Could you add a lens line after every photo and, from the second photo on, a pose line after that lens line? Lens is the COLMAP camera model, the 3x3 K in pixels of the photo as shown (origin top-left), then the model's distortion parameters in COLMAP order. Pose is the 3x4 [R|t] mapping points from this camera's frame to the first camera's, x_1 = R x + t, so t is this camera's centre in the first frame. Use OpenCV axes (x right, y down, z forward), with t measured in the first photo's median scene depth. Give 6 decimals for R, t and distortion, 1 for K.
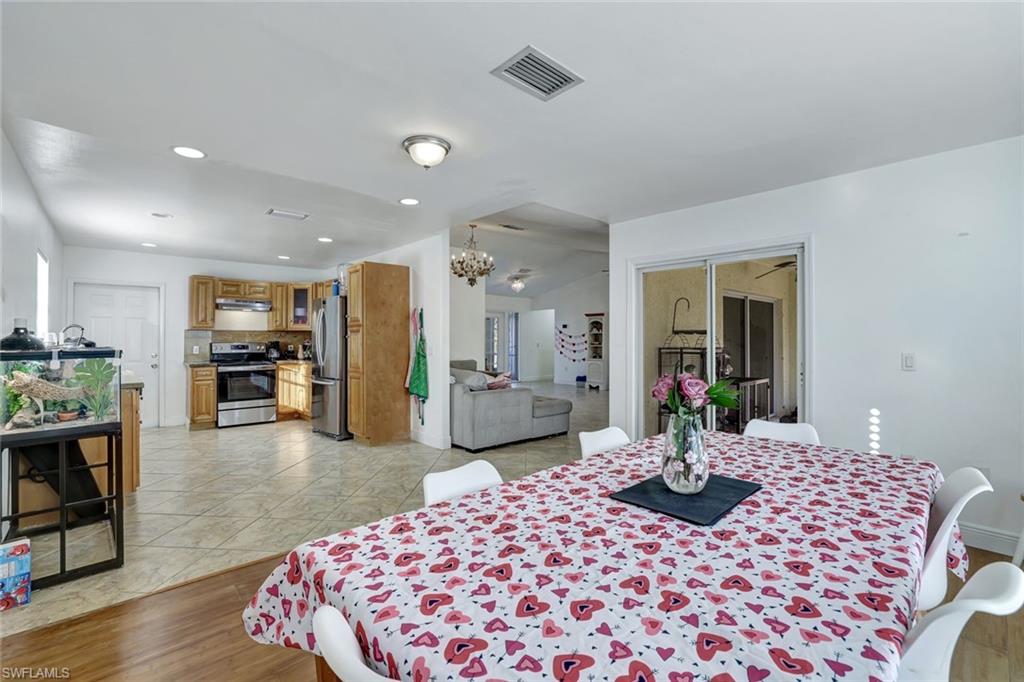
lens RADIAL K [[448.1, 0, 516.1], [0, 448.1, 340.3], [0, 0, 1]] dist [-0.002834, -0.000328]
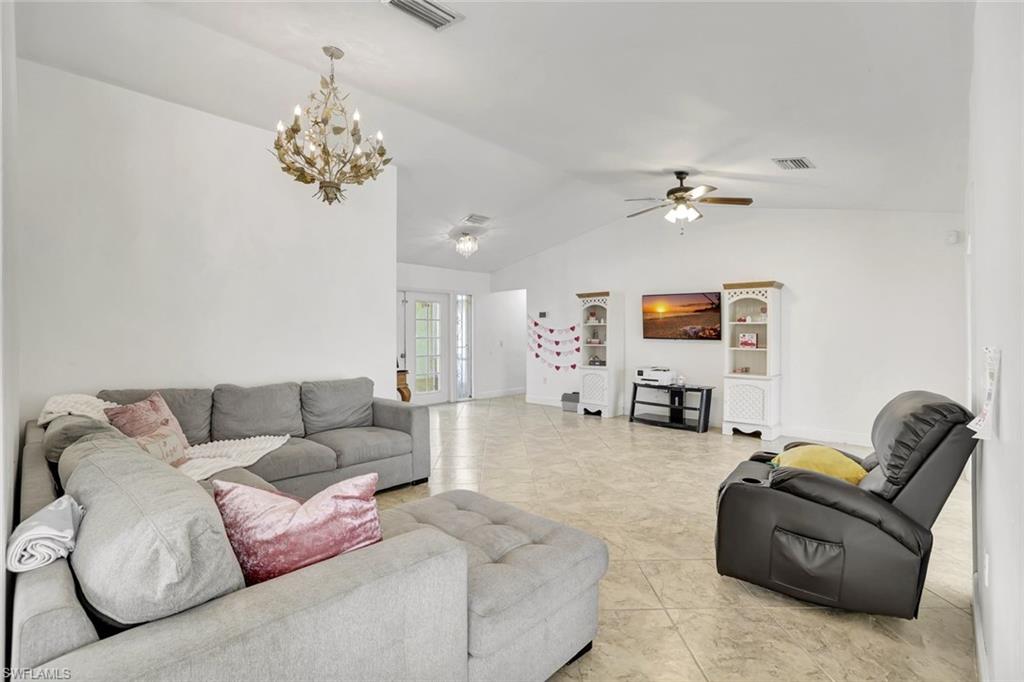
lens RADIAL K [[469.7, 0, 510.1], [0, 469.7, 335.0], [0, 0, 1]] dist [-0.013255, 0.000411]
pose [[0.998099, -0.005883, 0.061353, 0.021519], [0.006104, 0.999976, -0.003421, -0.000248], [-0.061331, 0.003789, 0.998110, 0.353554]]
